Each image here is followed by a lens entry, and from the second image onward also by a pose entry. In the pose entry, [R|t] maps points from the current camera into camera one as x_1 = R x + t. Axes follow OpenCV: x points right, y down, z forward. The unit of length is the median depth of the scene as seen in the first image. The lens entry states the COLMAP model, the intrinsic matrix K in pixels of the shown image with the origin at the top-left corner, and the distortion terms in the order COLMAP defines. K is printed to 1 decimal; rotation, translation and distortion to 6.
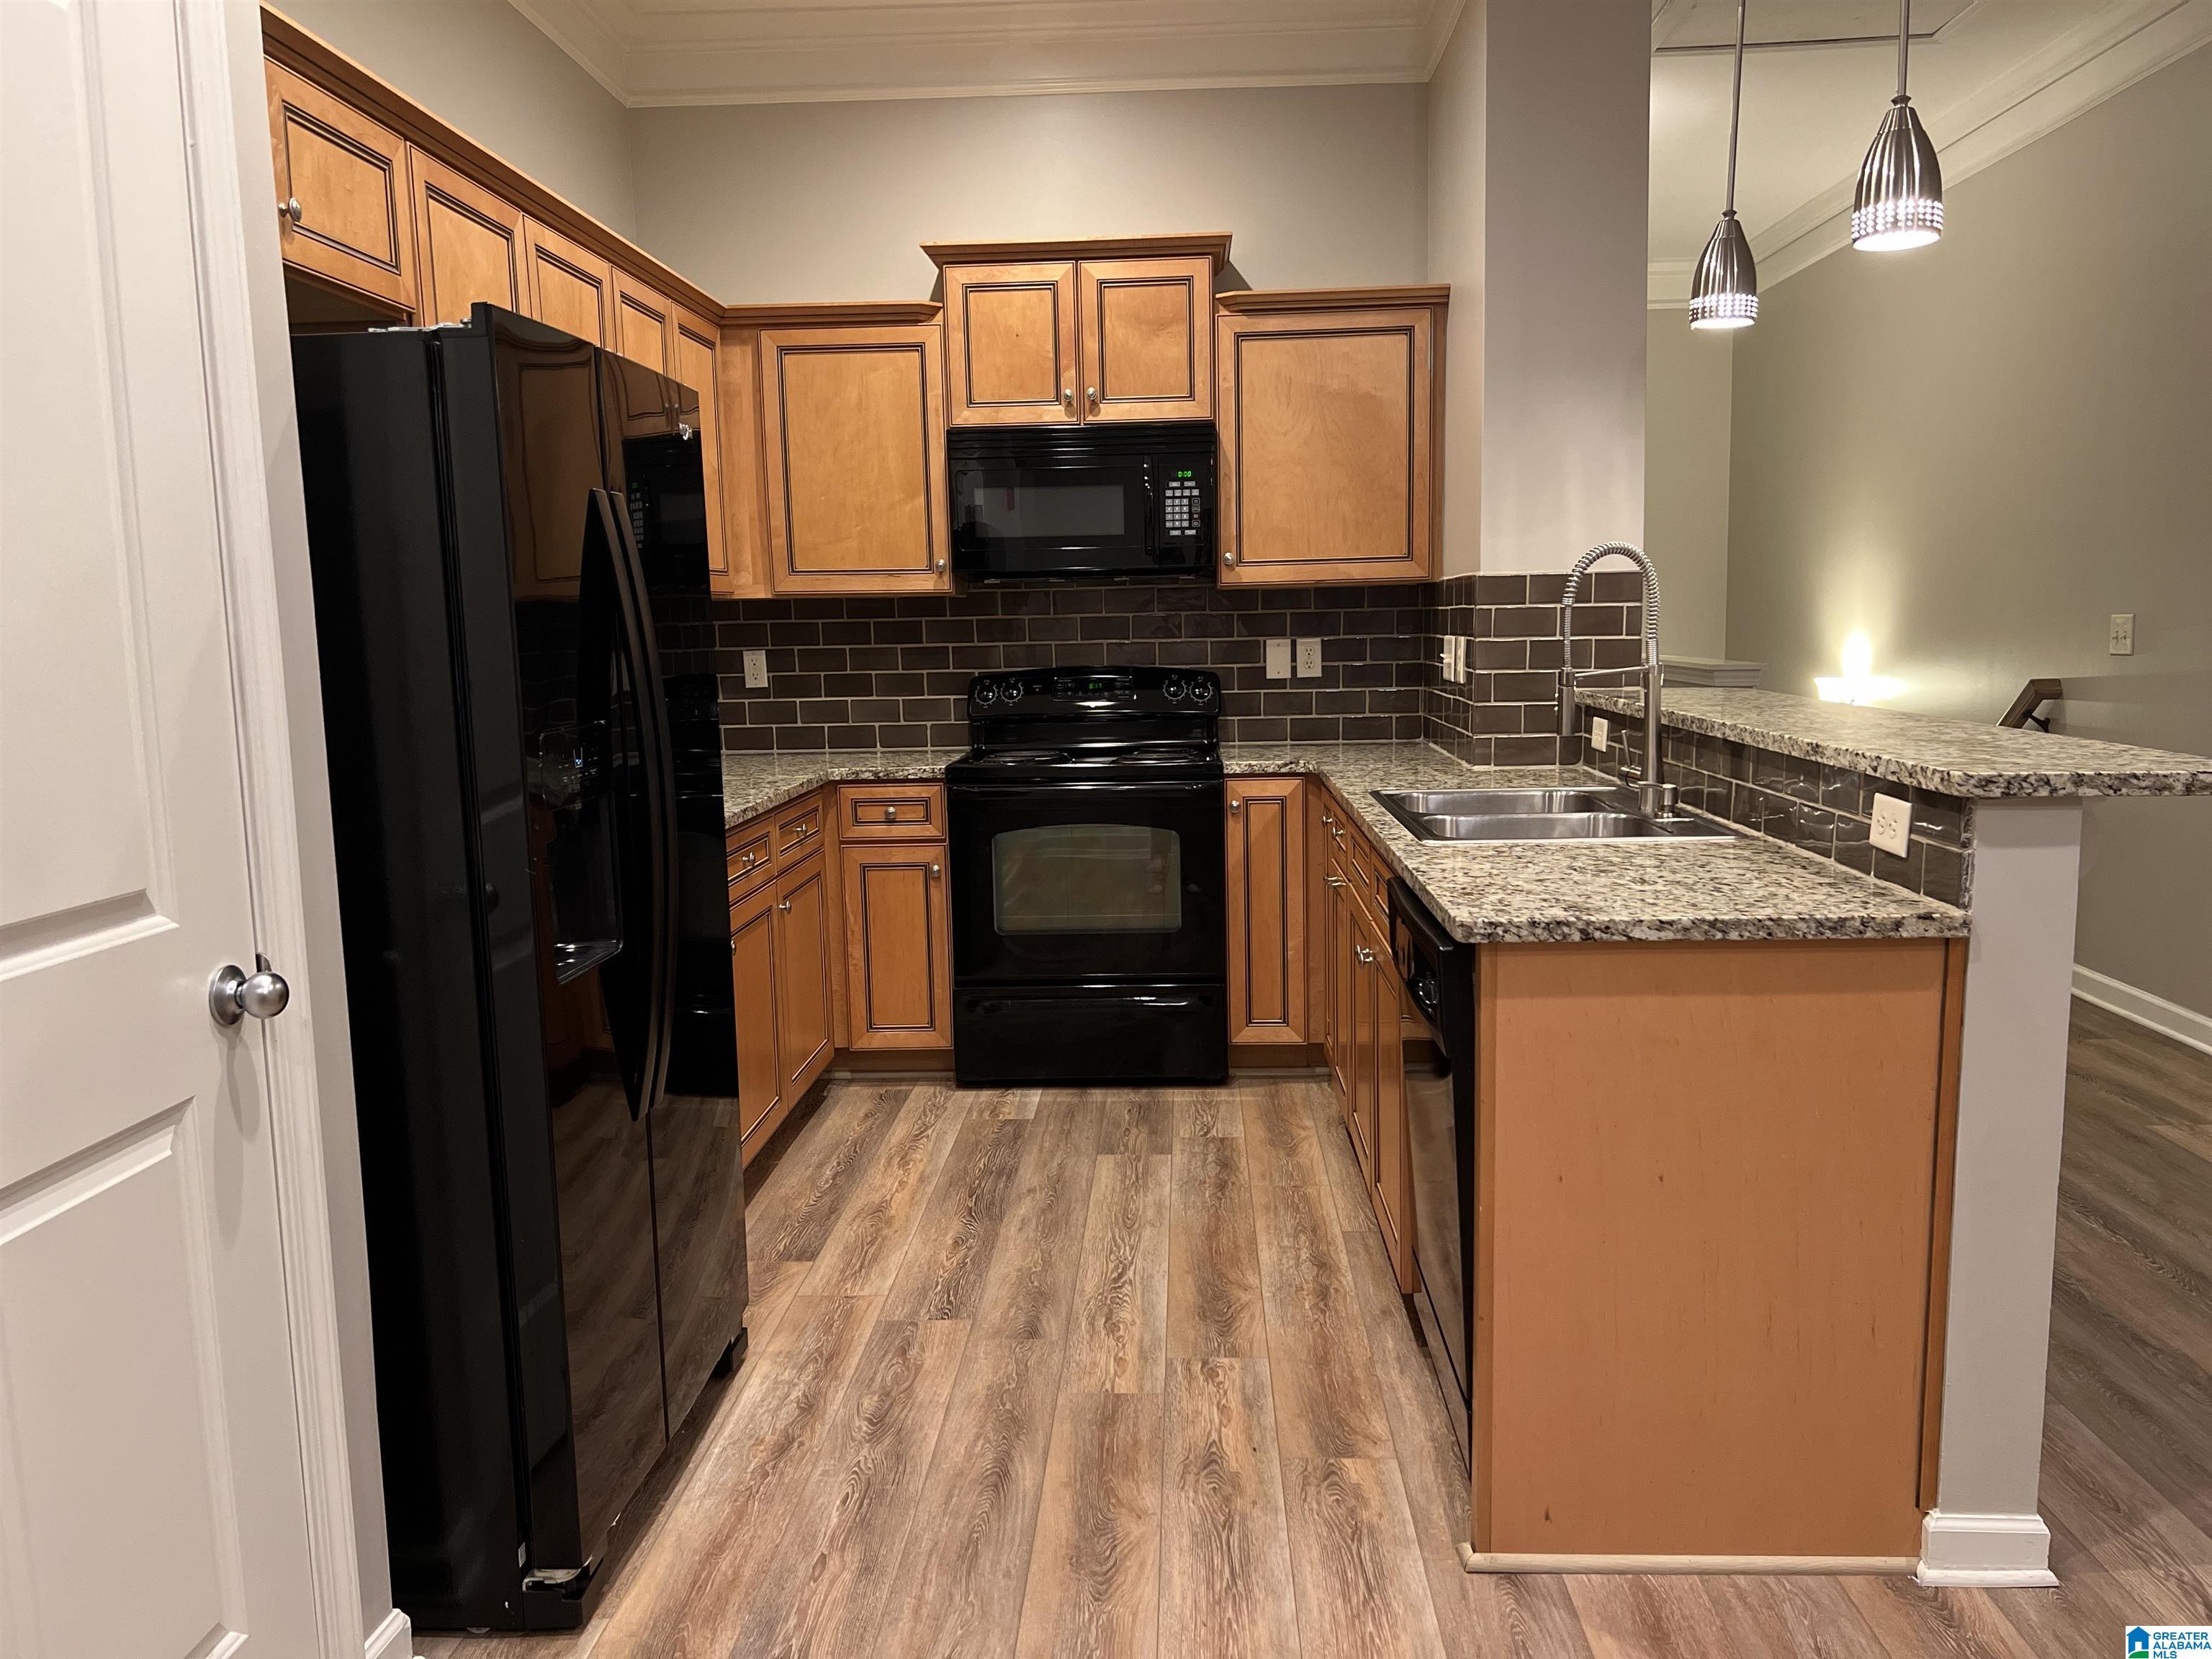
lens RADIAL K [[1675.0, 0, 1099.7], [0, 1675.0, 830.0], [0, 0, 1]] dist [0.077856, -0.046375]
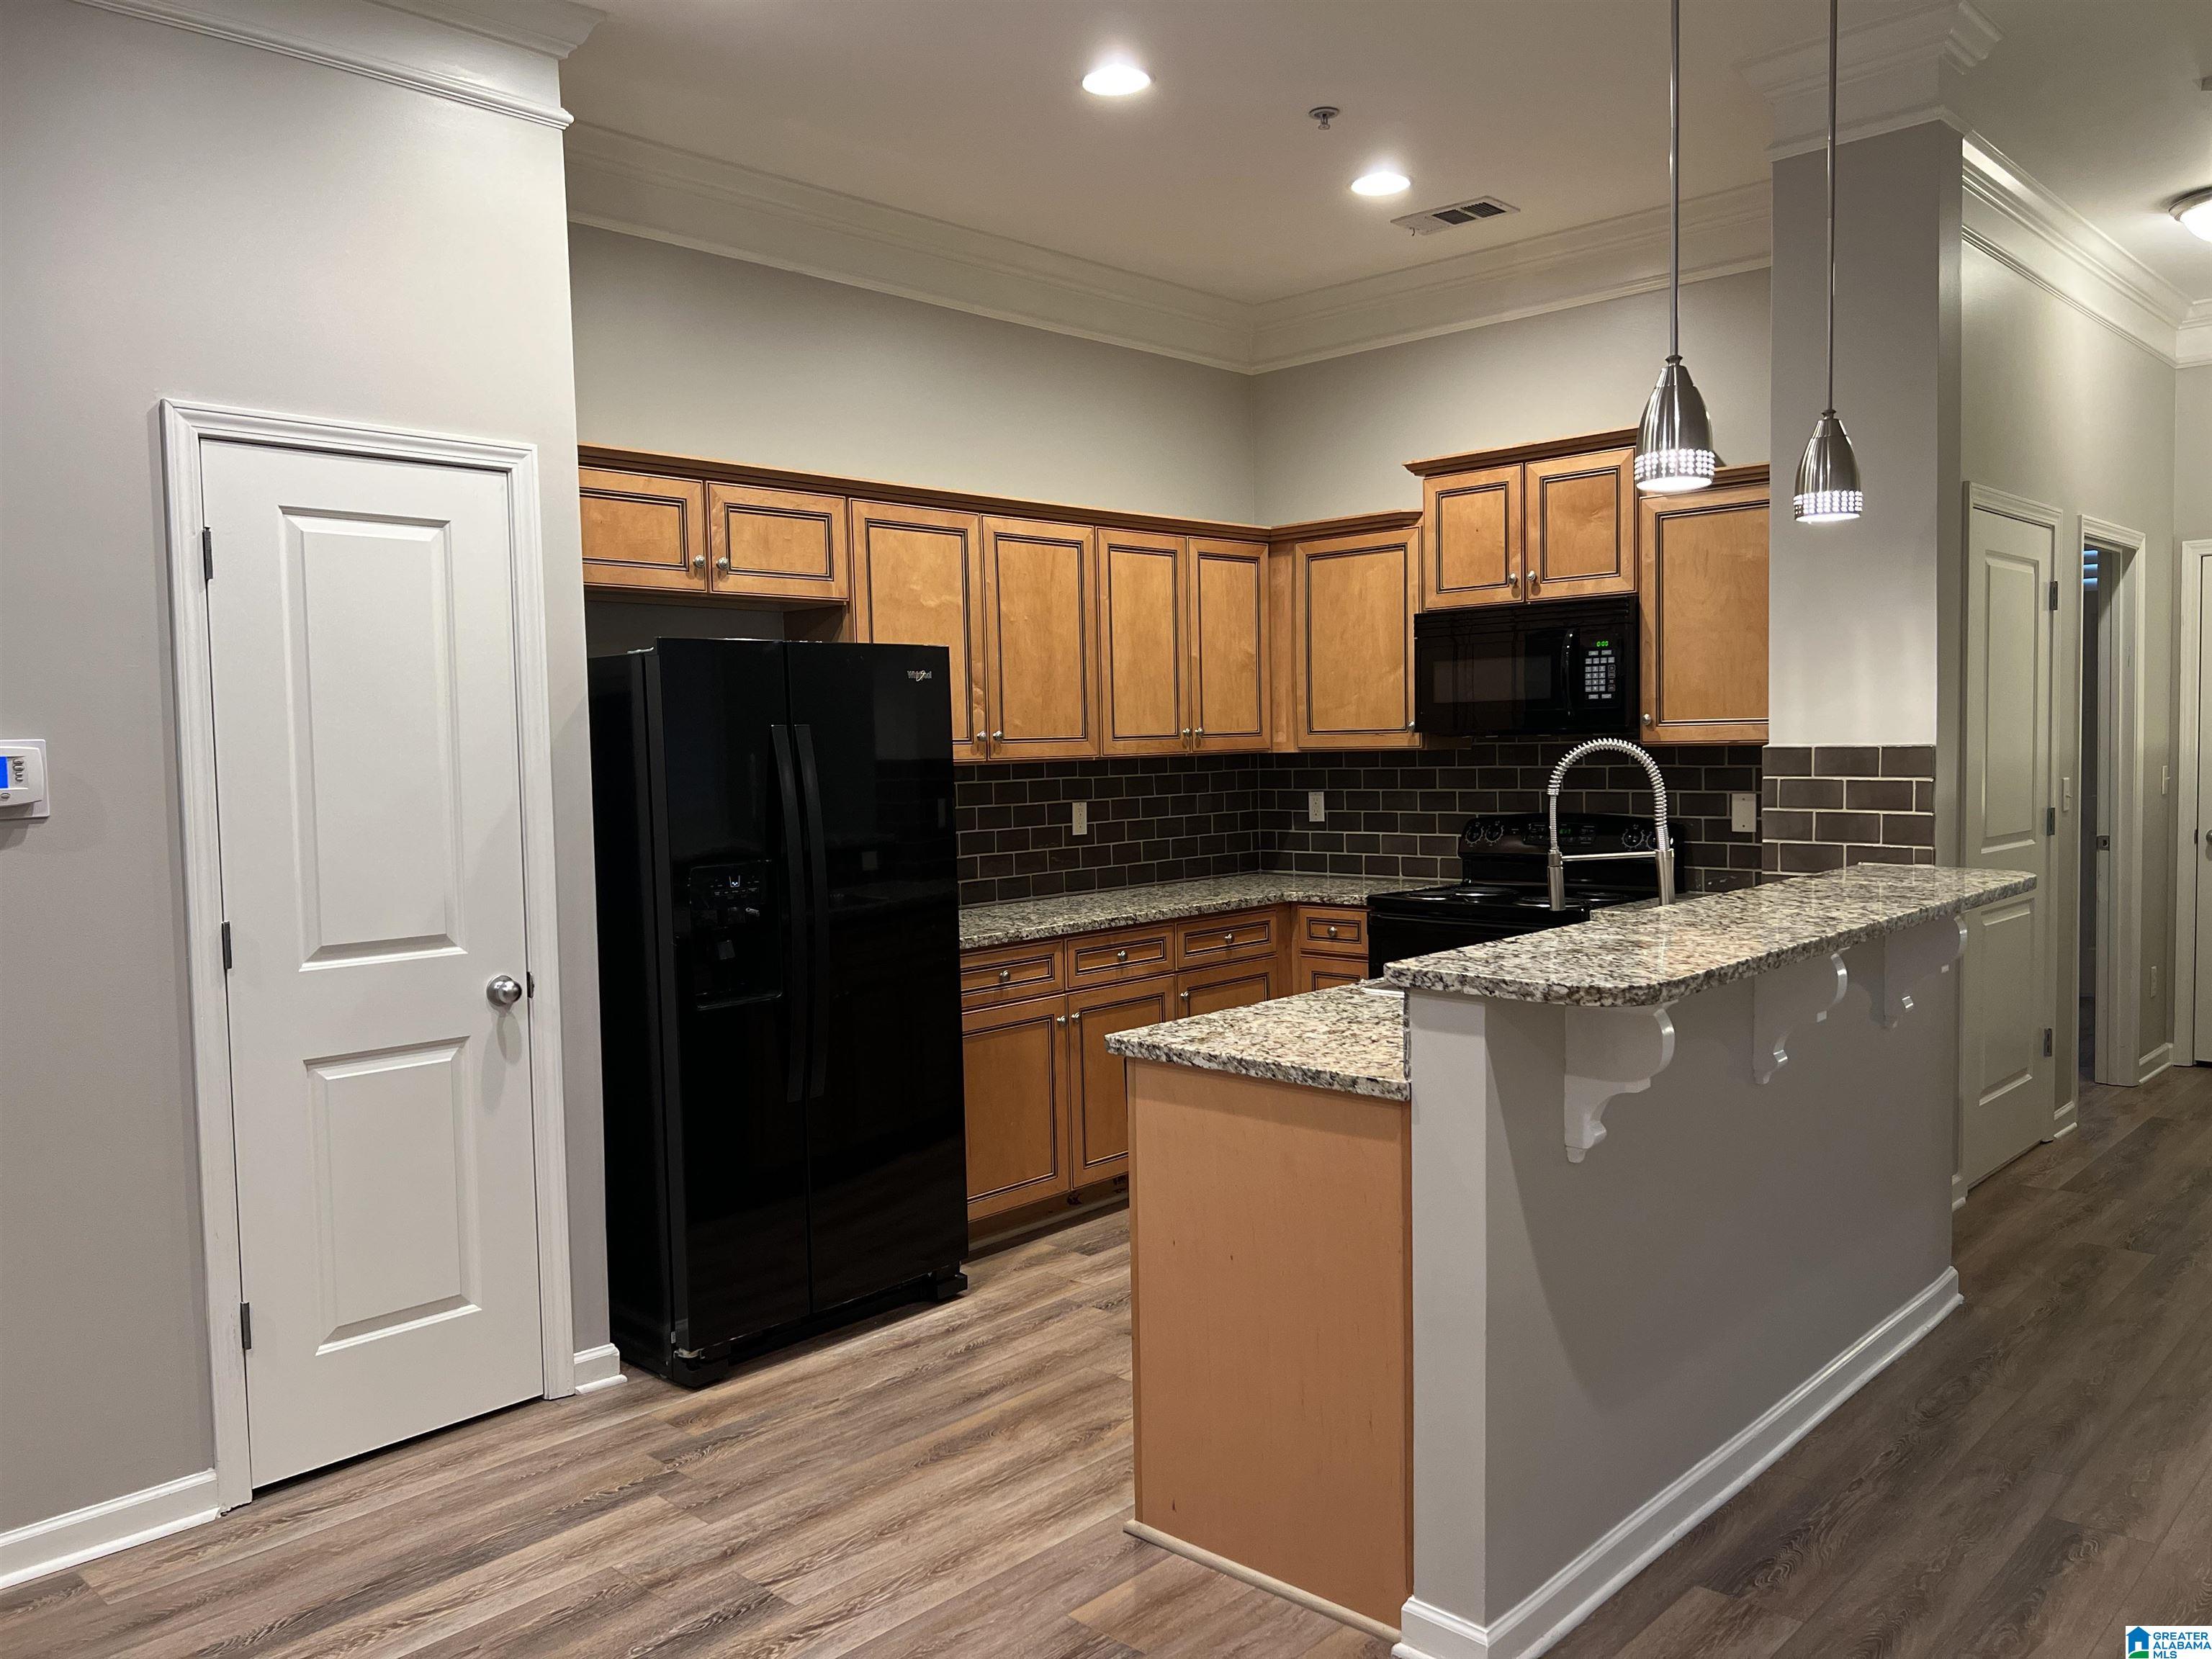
lens RADIAL K [[1675.0, 0, 1103.3], [0, 1675.0, 820.1], [0, 0, 1]] dist [0.077856, -0.046375]
pose [[0.753045, 0.038222, -0.656858, 0.546789], [-0.077902, 0.996469, -0.031326, -0.039684], [0.653341, 0.074760, 0.753364, -0.028230]]
